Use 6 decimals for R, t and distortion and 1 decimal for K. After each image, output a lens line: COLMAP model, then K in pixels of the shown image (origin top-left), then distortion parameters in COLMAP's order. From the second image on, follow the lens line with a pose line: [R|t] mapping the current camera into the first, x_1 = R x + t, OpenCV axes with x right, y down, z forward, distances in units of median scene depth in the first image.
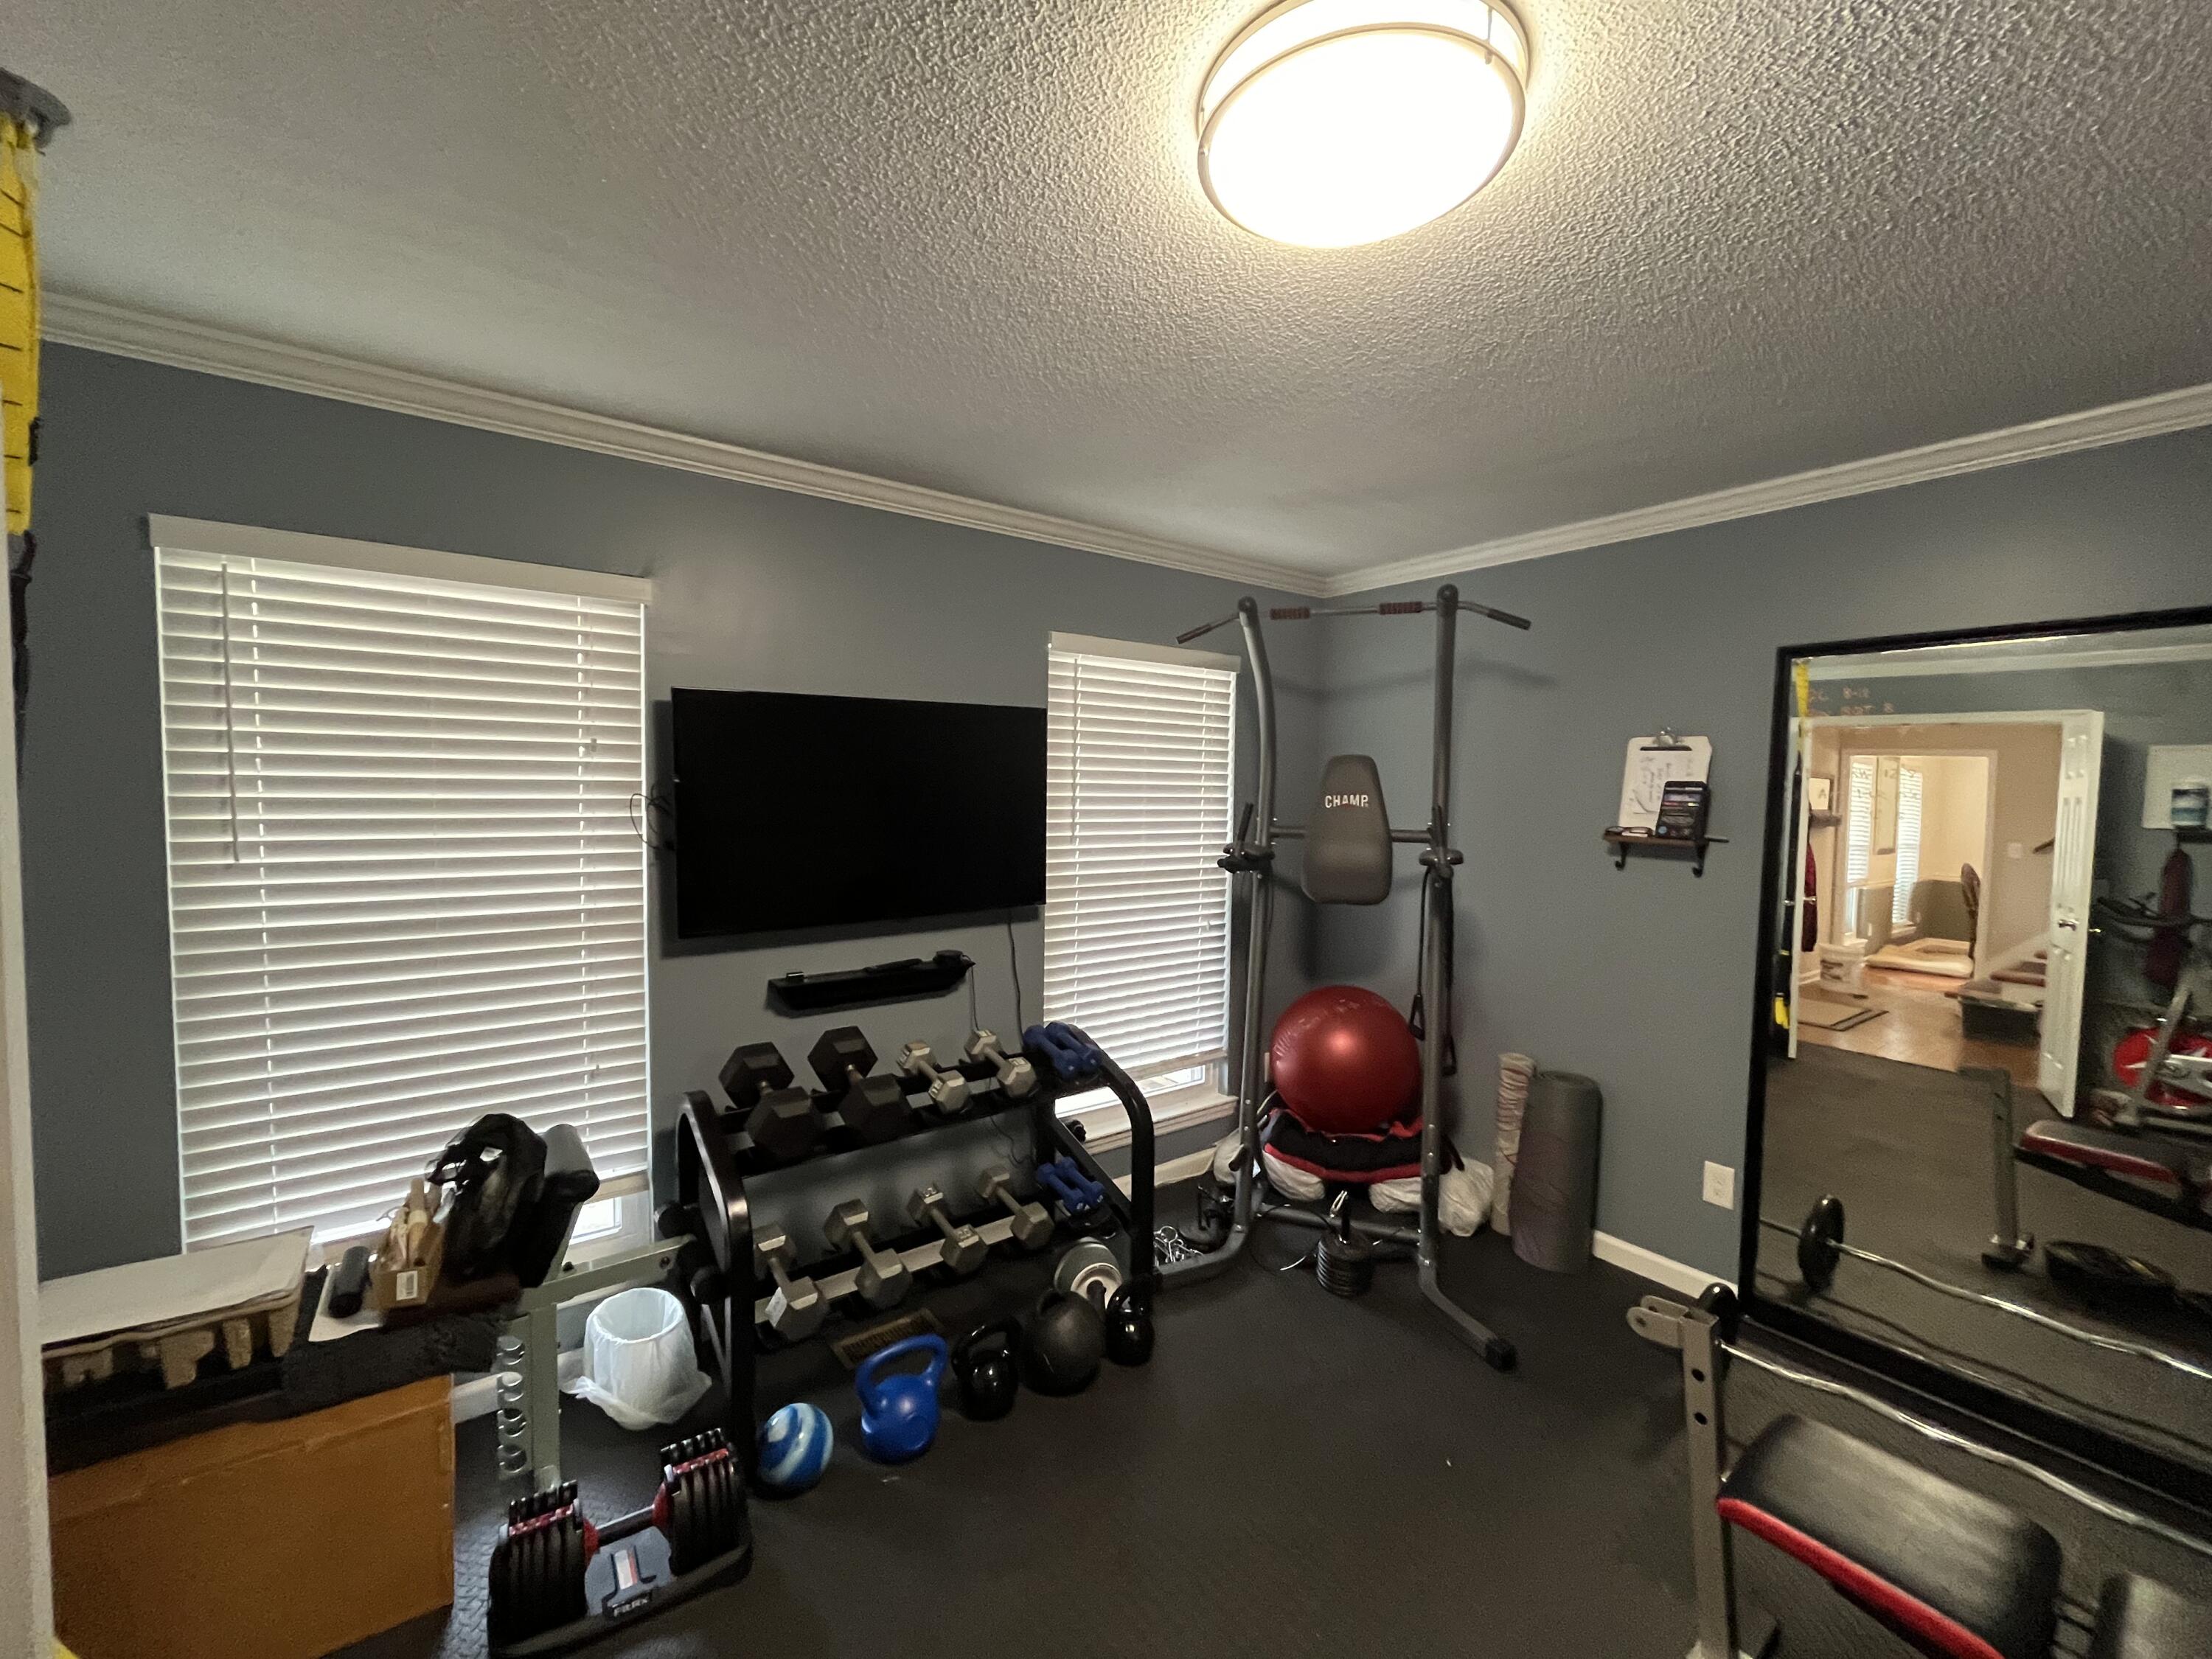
lens RADIAL K [[897.9, 0, 1112.6], [0, 897.9, 838.0], [0, 0, 1]] dist [-0.000042, 0.000000]
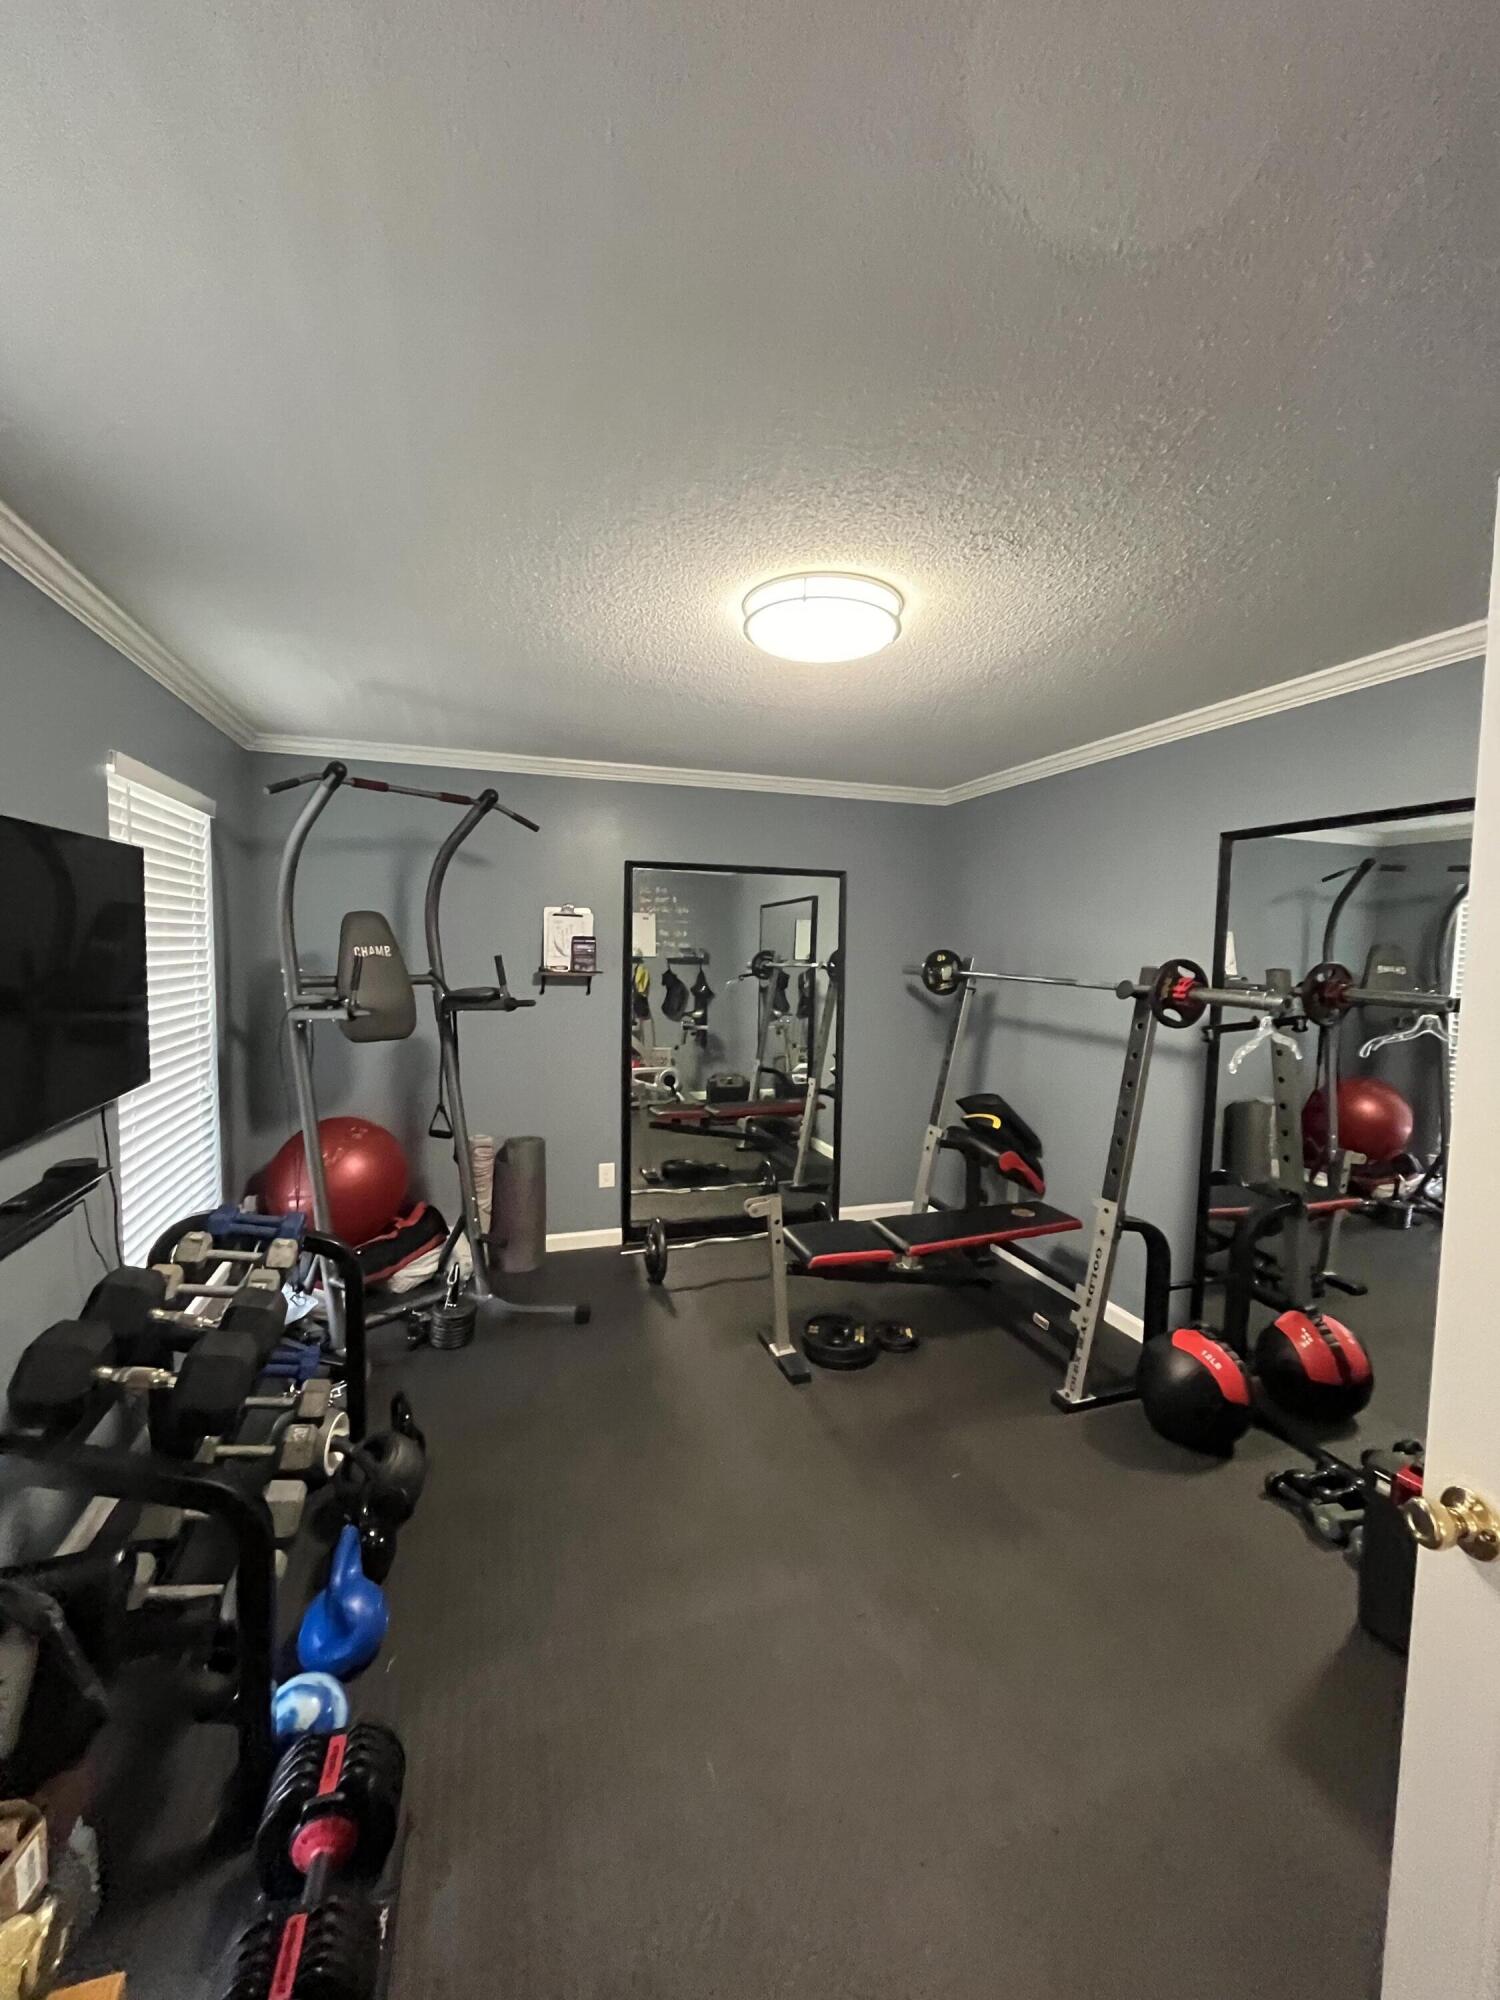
lens RADIAL K [[811.9, 0, 750.0], [0, 811.9, 1000.0], [0, 0, 1]] dist [-0.000042, 0.000000]
pose [[0.329275, -0.076283, 0.941147, -0.607591], [0.037098, 0.997007, 0.067831, -0.034675], [-0.943505, 0.012580, 0.331120, 0.221156]]
